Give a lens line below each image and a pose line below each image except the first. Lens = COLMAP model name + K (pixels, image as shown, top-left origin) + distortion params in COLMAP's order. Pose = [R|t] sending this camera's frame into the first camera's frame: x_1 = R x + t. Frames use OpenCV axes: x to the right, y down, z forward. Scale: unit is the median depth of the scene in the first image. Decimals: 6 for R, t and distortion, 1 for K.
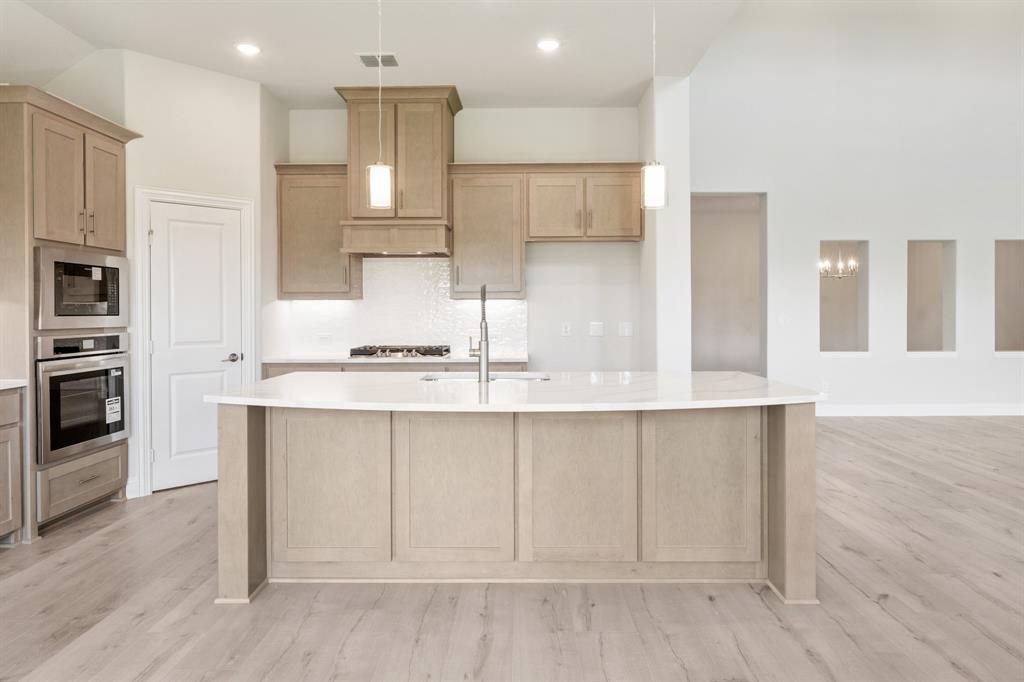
lens RADIAL K [[638.9, 0, 506.0], [0, 638.9, 312.6], [0, 0, 1]] dist [0.000820, 0.002464]
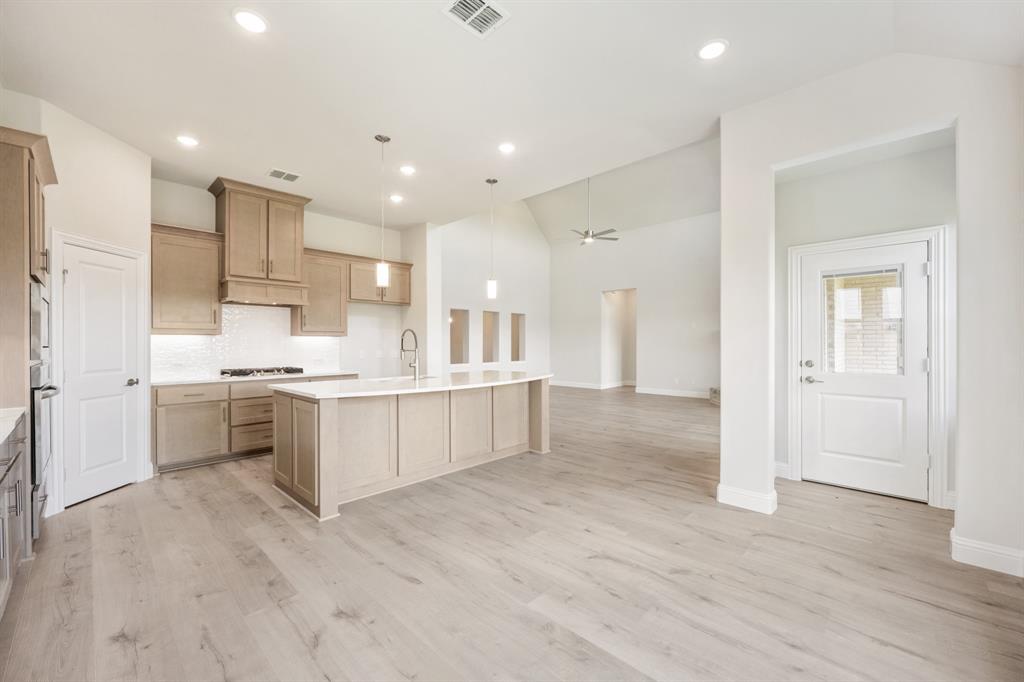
lens RADIAL K [[419.8, 0, 507.8], [0, 419.8, 342.7], [0, 0, 1]] dist [0.003774, 0.000854]
pose [[0.686550, 0.001058, 0.727082, -0.573492], [0.004457, 0.999974, -0.005663, 0.004177], [-0.727069, 0.007128, 0.686528, -0.055051]]
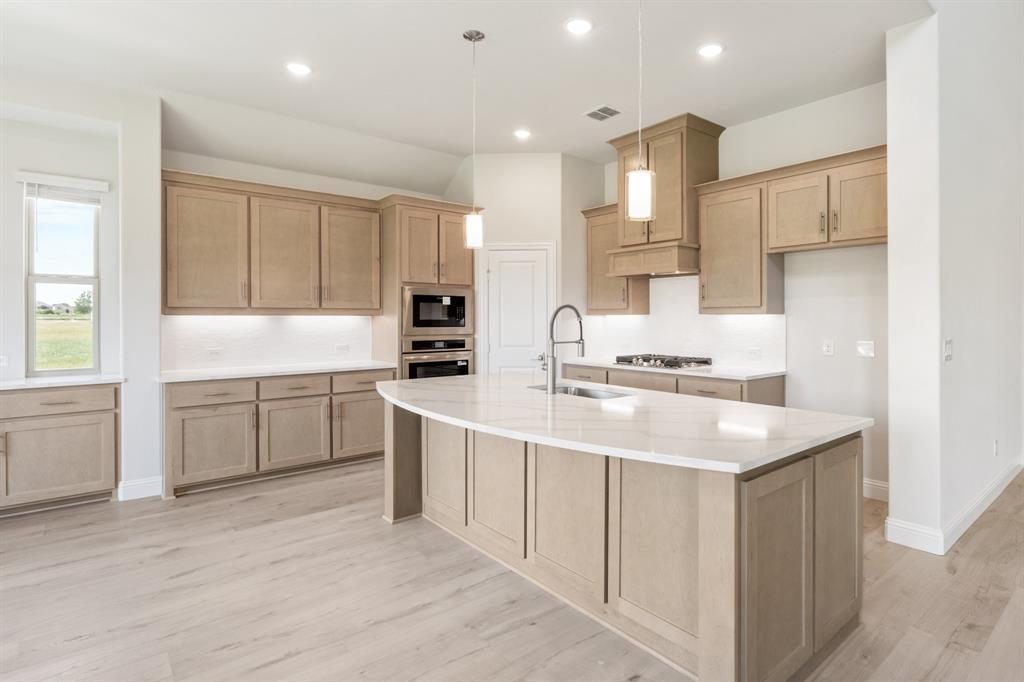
lens RADIAL K [[528.6, 0, 560.0], [0, 528.6, 321.7], [0, 0, 1]] dist [-0.002442, 0.002588]
pose [[0.675293, 0.007417, -0.737513, 0.485129], [-0.004787, 0.999972, 0.005674, -0.015788], [0.737534, -0.000301, 0.675310, 0.291325]]
